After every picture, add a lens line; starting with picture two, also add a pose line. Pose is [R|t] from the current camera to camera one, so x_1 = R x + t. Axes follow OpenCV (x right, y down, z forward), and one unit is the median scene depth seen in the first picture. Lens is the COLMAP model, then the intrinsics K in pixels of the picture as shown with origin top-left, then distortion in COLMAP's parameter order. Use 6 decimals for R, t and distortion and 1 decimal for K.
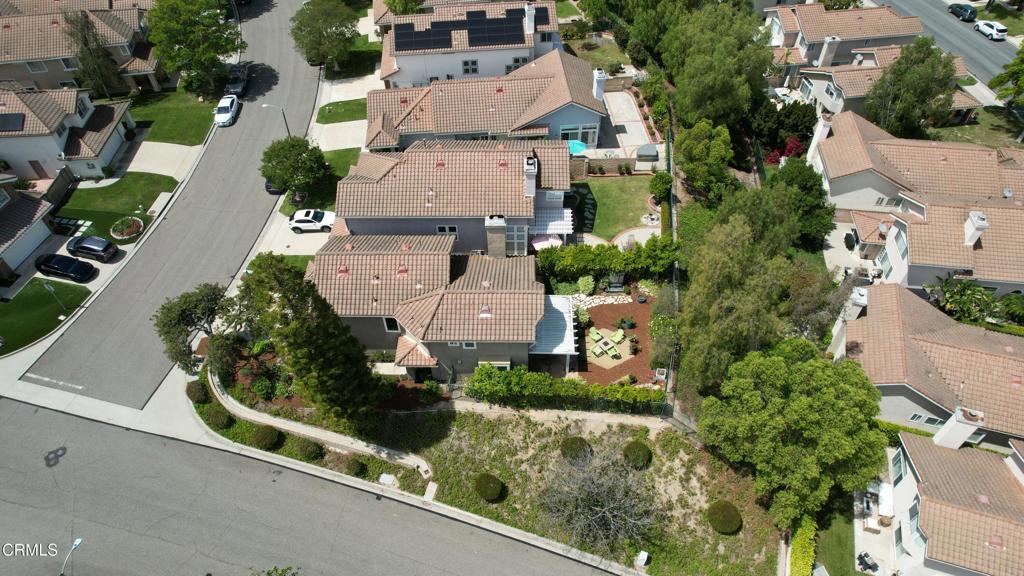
lens RADIAL K [[658.2, 0, 512.2], [0, 658.2, 293.9], [0, 0, 1]] dist [-0.081589, 0.075112]
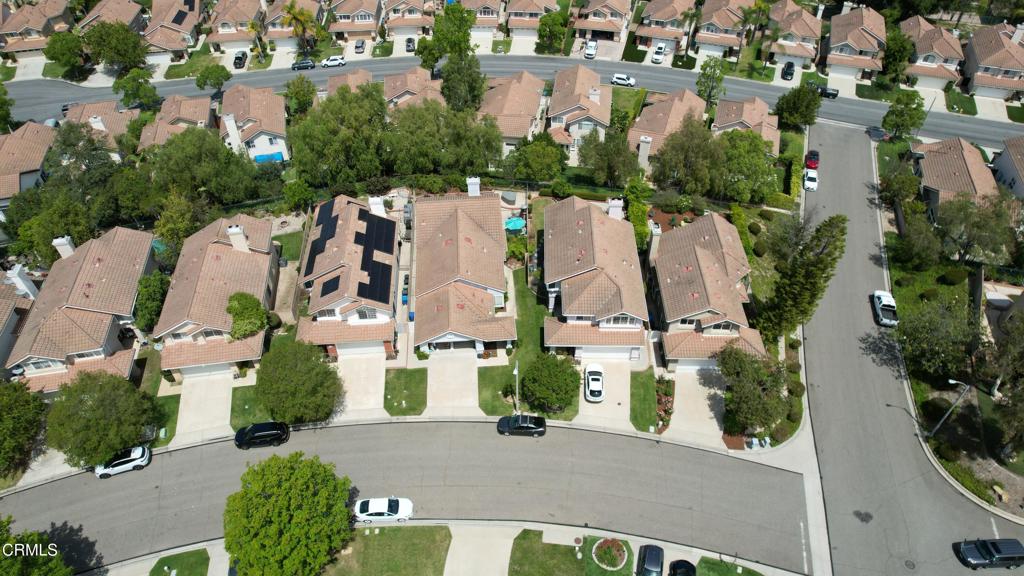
lens RADIAL K [[652.5, 0, 507.5], [0, 652.5, 302.0], [0, 0, 1]] dist [-0.069200, 0.042154]
pose [[0.017992, -0.689585, 0.723981, -1.327762], [0.746945, 0.490615, 0.448743, -1.030872], [-0.664642, 0.532700, 0.523910, 0.575937]]
